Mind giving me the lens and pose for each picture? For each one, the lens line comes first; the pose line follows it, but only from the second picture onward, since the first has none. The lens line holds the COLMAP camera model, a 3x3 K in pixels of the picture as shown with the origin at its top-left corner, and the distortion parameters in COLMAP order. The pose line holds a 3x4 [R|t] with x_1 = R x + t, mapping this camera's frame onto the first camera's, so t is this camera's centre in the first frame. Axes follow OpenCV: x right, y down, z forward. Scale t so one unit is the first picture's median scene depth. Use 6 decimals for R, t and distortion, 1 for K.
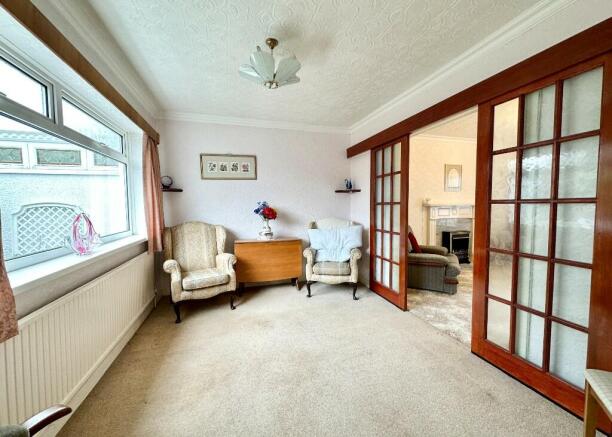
lens RADIAL K [[243.6, 0, 305.5], [0, 243.6, 218.8], [0, 0, 1]] dist [-0.004231, -0.000537]
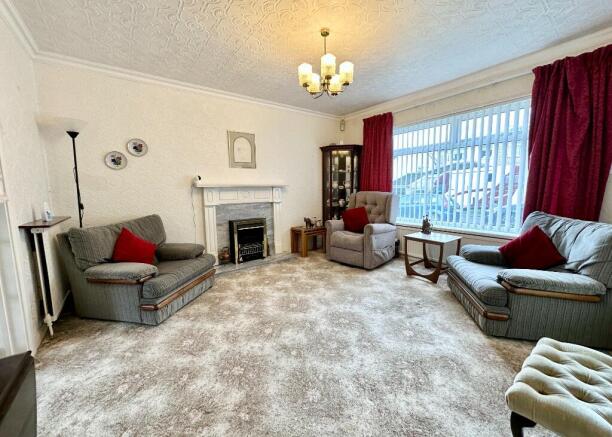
lens RADIAL K [[243.6, 0, 305.8], [0, 243.6, 218.3], [0, 0, 1]] dist [-0.004231, -0.000537]
pose [[0.943552, -0.043039, 0.328415, 0.698735], [0.021713, 0.997426, 0.068334, -0.002322], [-0.330511, -0.057346, 0.942058, 0.262088]]
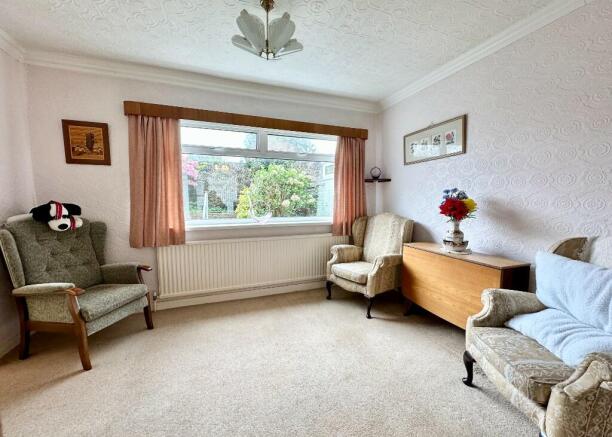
lens RADIAL K [[243.6, 0, 308.2], [0, 243.6, 216.4], [0, 0, 1]] dist [-0.004231, -0.000537]
pose [[0.061664, 0.079288, -0.994943, 0.401794], [-0.054282, 0.995631, 0.075979, -0.026521], [0.996620, 0.049322, 0.065698, 0.572879]]
